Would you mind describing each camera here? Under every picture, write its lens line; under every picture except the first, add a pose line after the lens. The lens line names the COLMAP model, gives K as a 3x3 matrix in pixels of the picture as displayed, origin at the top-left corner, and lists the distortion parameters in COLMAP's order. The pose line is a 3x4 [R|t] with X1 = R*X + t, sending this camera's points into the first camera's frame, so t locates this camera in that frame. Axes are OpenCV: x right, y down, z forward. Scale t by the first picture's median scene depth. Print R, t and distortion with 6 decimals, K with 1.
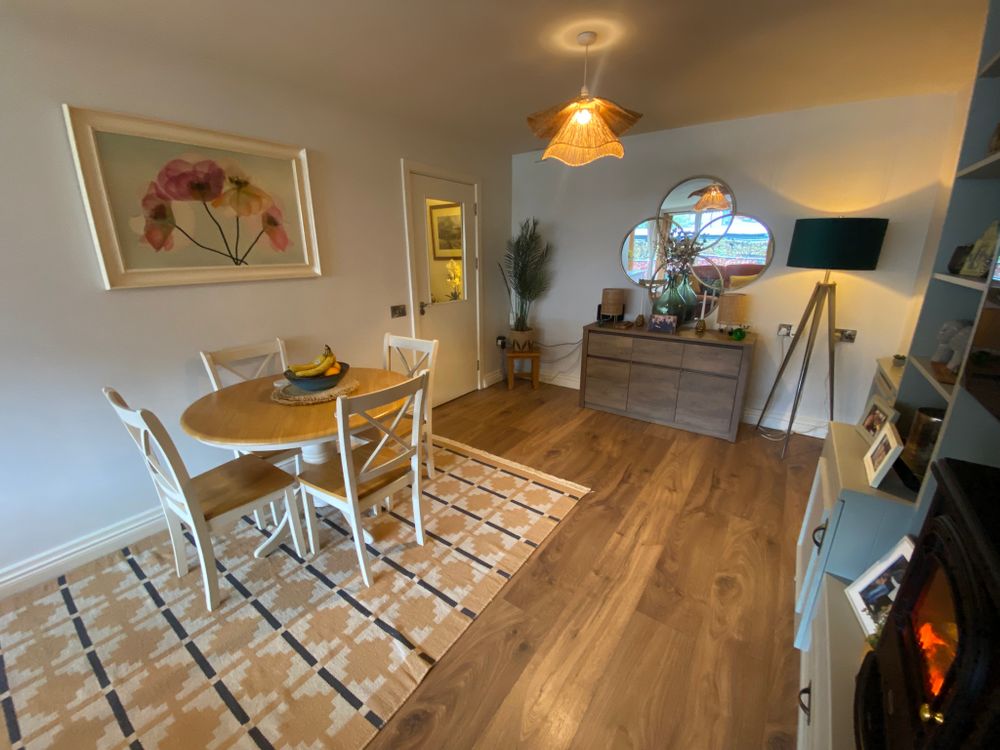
lens RADIAL K [[405.4, 0, 495.3], [0, 405.4, 371.9], [0, 0, 1]] dist [0.023277, -0.020878]
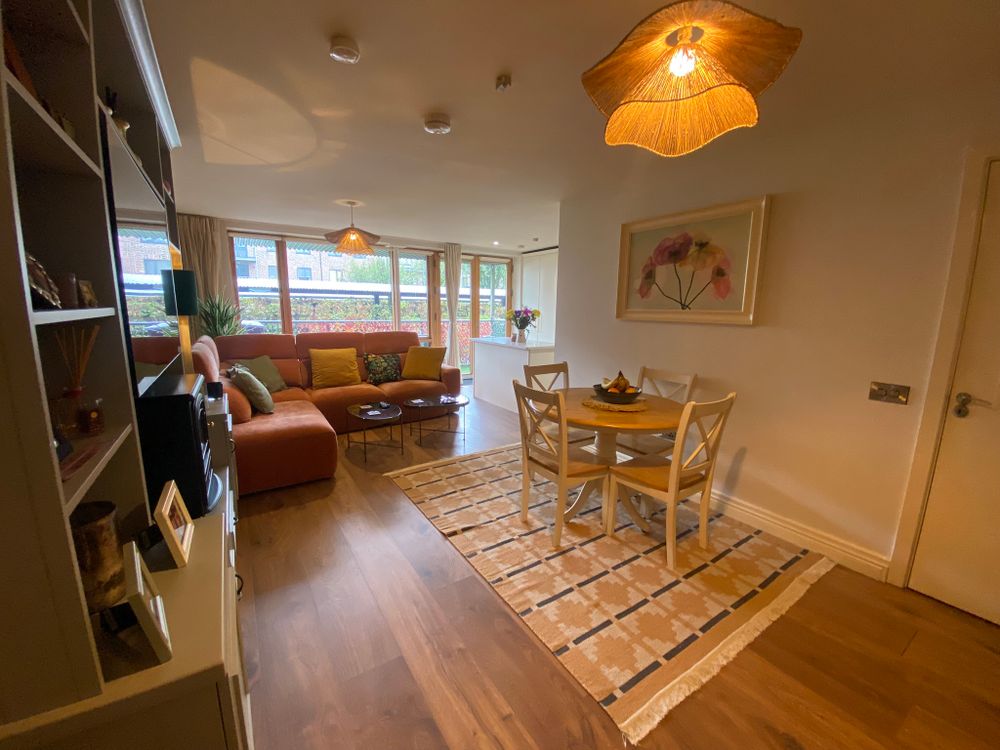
lens RADIAL K [[405.4, 0, 495.3], [0, 405.4, 371.9], [0, 0, 1]] dist [0.023277, -0.020878]
pose [[-0.368854, 0.155323, -0.916418, 0.775635], [-0.276818, 0.922843, 0.267830, -0.260610], [0.887310, 0.352471, -0.297399, 0.928621]]
